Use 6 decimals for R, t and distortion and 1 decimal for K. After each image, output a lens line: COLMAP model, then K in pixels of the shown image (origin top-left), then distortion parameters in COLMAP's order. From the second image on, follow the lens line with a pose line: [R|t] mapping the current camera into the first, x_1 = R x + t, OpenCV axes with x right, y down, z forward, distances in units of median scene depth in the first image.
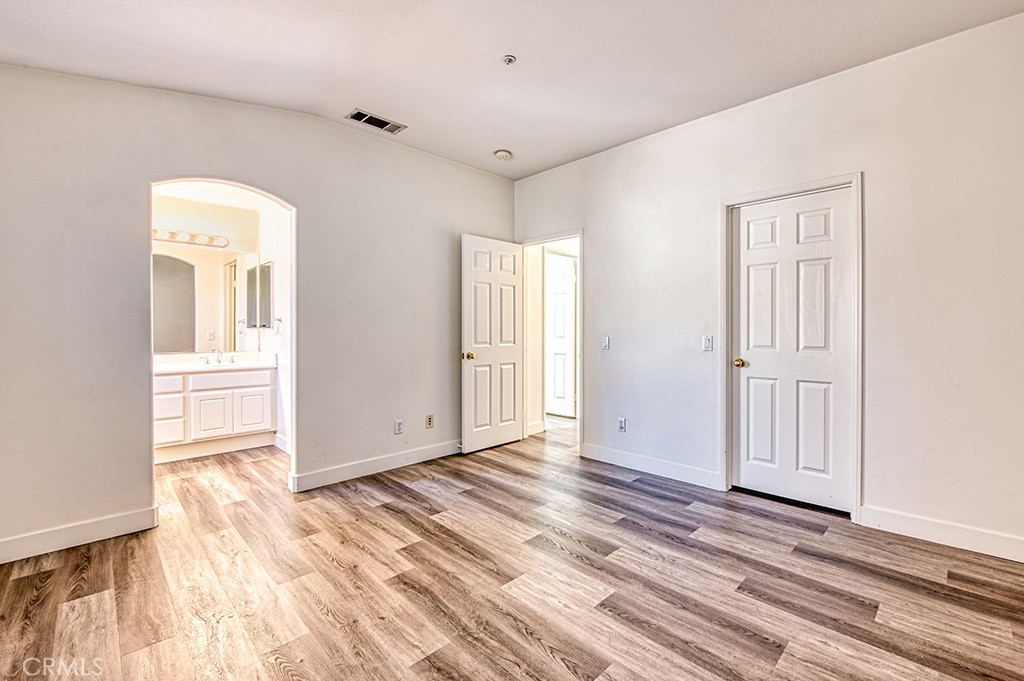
lens RADIAL K [[436.8, 0, 515.6], [0, 436.8, 328.1], [0, 0, 1]] dist [-0.017352, -0.000066]
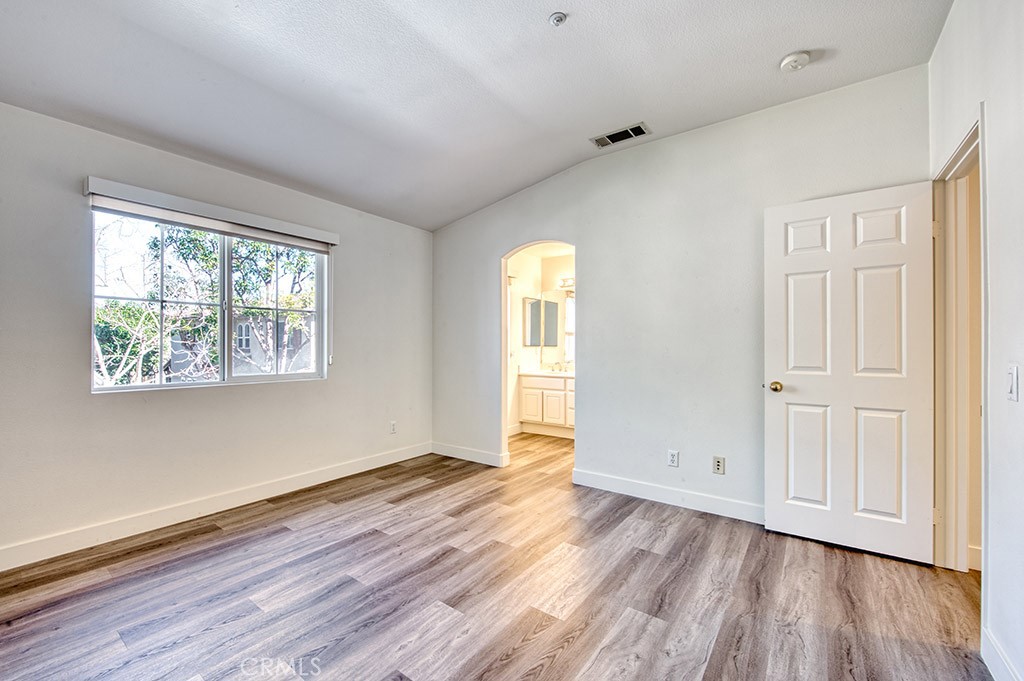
lens RADIAL K [[426.5, 0, 512.0], [0, 426.5, 340.5], [0, 0, 1]] dist [0.003217, 0.000114]
pose [[0.154534, -0.010380, -0.987933, 0.610326], [-0.002556, 0.999937, -0.010906, -0.000660], [0.987984, 0.004211, 0.154498, 0.627042]]
